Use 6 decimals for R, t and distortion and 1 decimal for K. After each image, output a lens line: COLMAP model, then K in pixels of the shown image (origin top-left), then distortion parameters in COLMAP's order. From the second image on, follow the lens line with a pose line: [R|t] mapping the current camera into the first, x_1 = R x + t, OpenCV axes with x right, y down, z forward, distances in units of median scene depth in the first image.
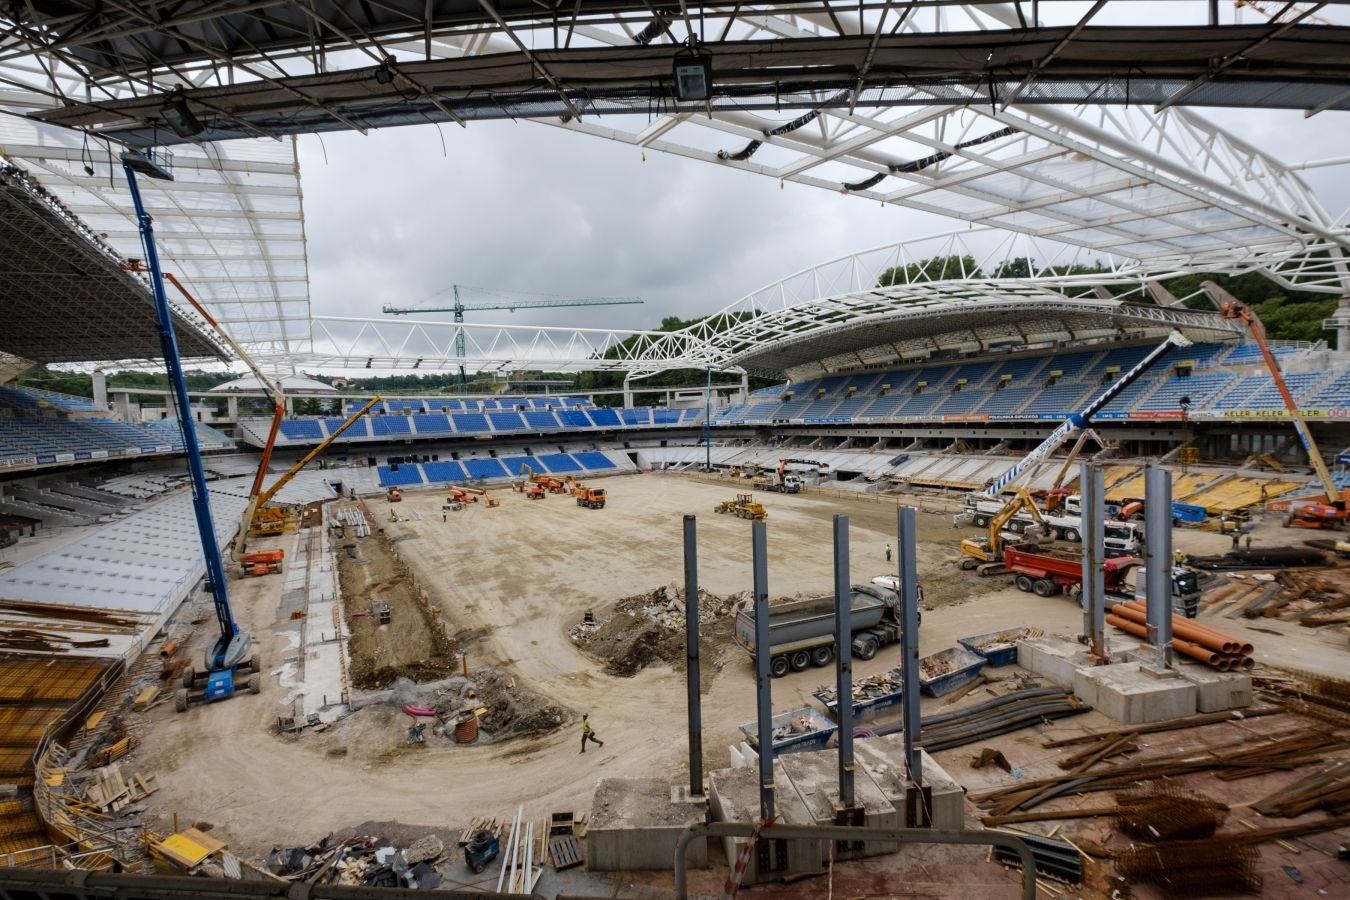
lens RADIAL K [[588.9, 0, 666.8], [0, 588.9, 445.8], [0, 0, 1]] dist [-0.004652, -0.000866]
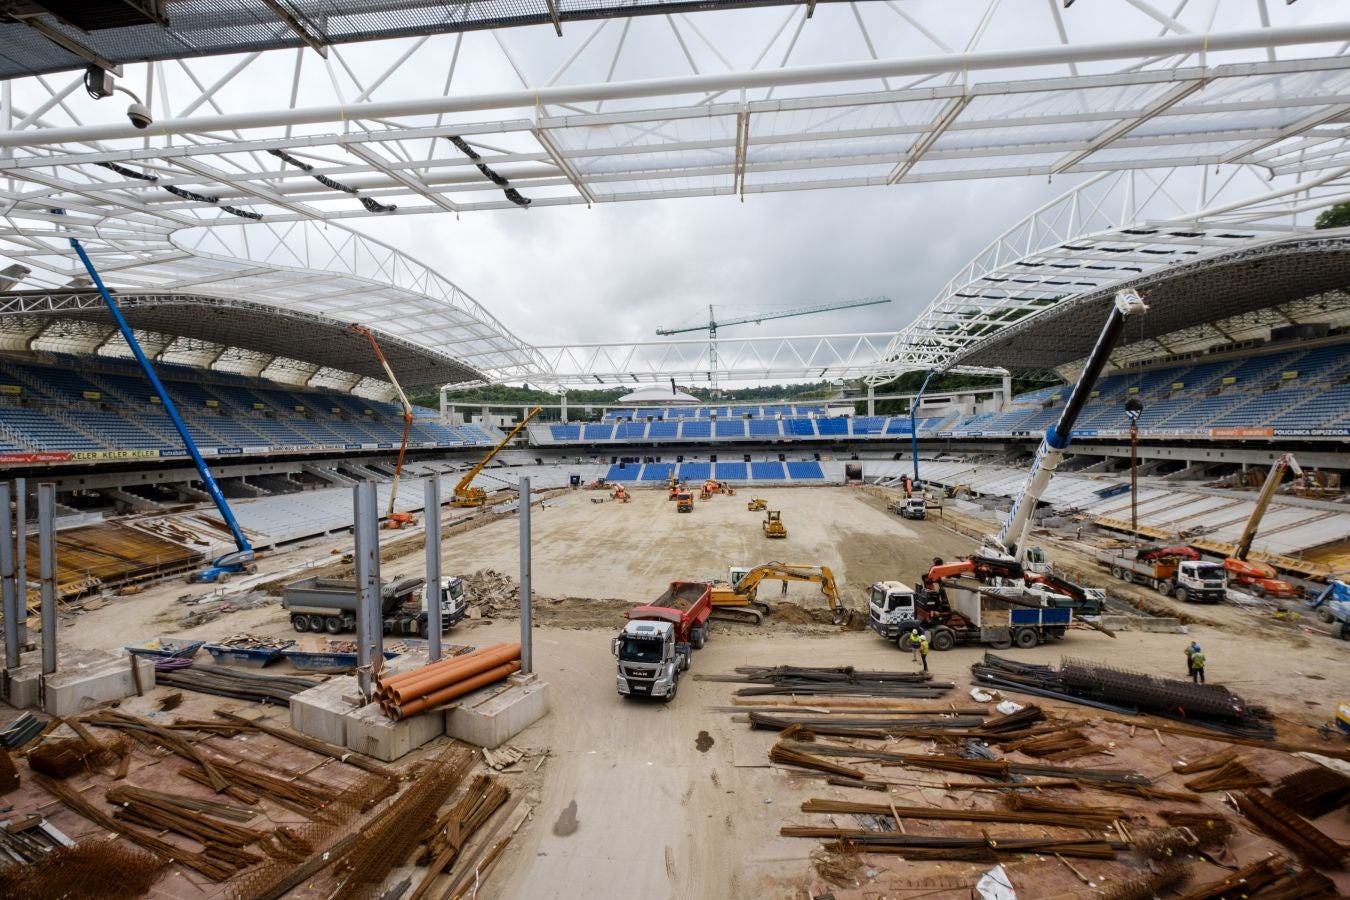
lens RADIAL K [[589.2, 0, 665.0], [0, 589.2, 444.6], [0, 0, 1]] dist [-0.005345, 0.000030]
pose [[0.805332, 0.030249, -0.592052, 0.388752], [-0.039610, 0.999211, -0.002827, -0.007928], [0.591499, 0.025728, 0.805895, 0.113717]]
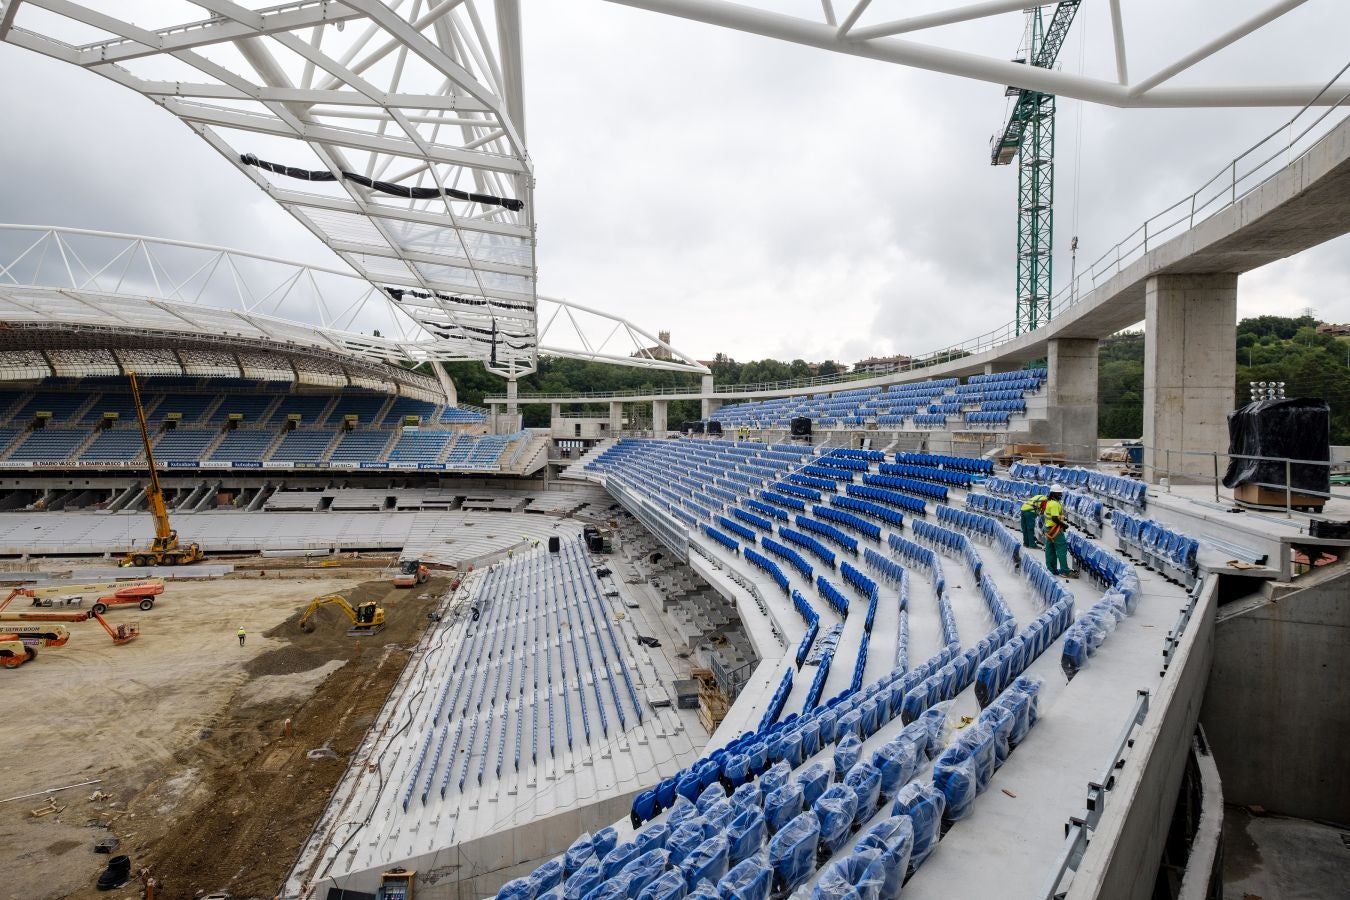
lens RADIAL K [[763.5, 0, 664.3], [0, 763.5, 428.3], [0, 0, 1]] dist [0.031568, 0.002853]
pose [[-0.391484, 0.029820, -0.919702, 0.089127], [-0.040322, 0.997959, 0.049522, -0.118275], [0.919301, 0.056472, -0.389482, 1.667595]]
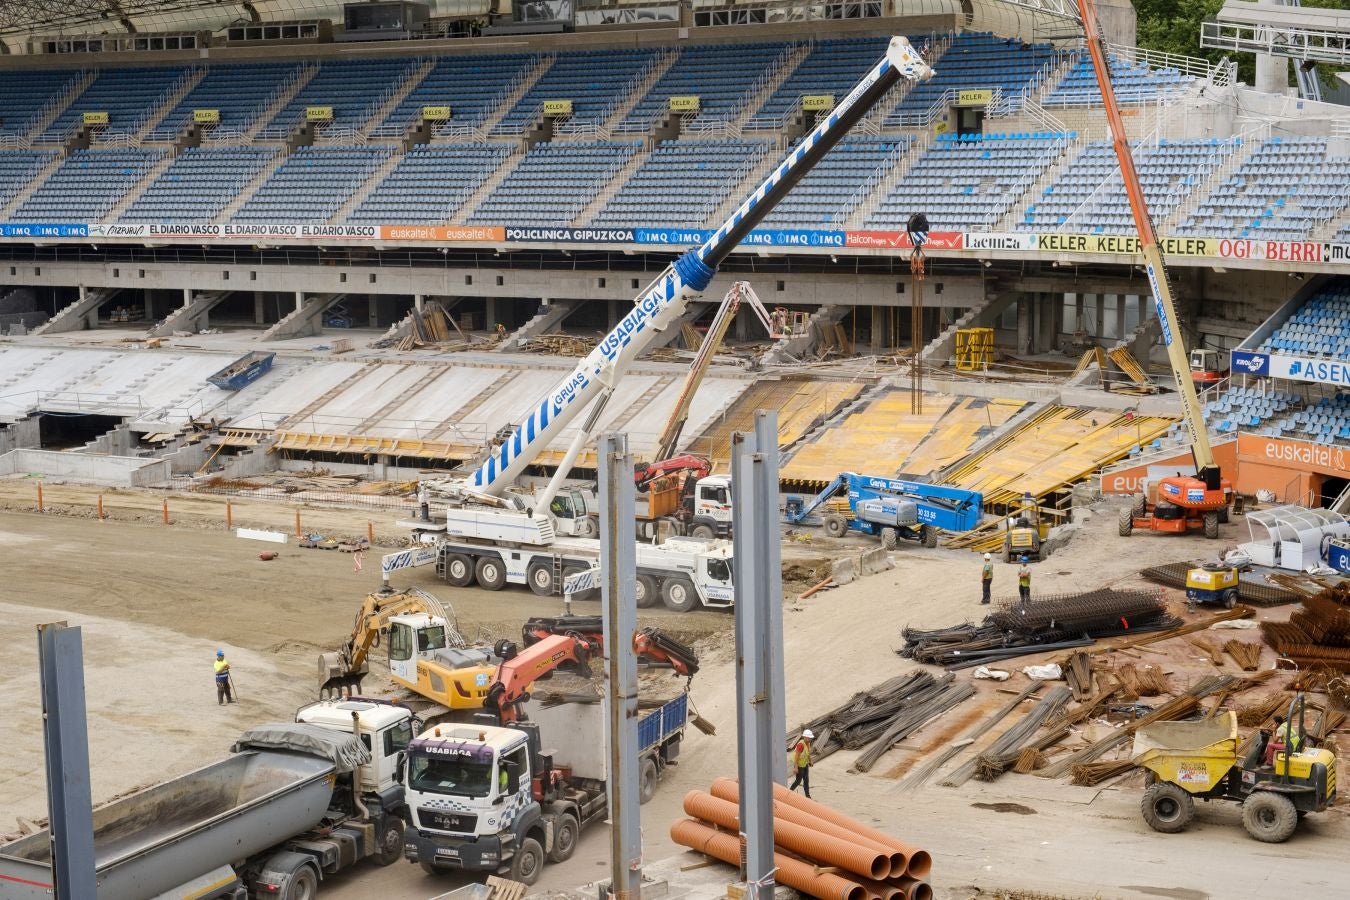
lens RADIAL K [[2132.3, 0, 661.6], [0, 2132.3, 457.8], [0, 0, 1]] dist [-0.002749, 0.000000]
pose [[0.852988, -0.043444, 0.520119, 0.007759], [0.004361, 0.997088, 0.076133, -0.014382], [-0.521912, -0.062673, 0.850694, -0.044213]]
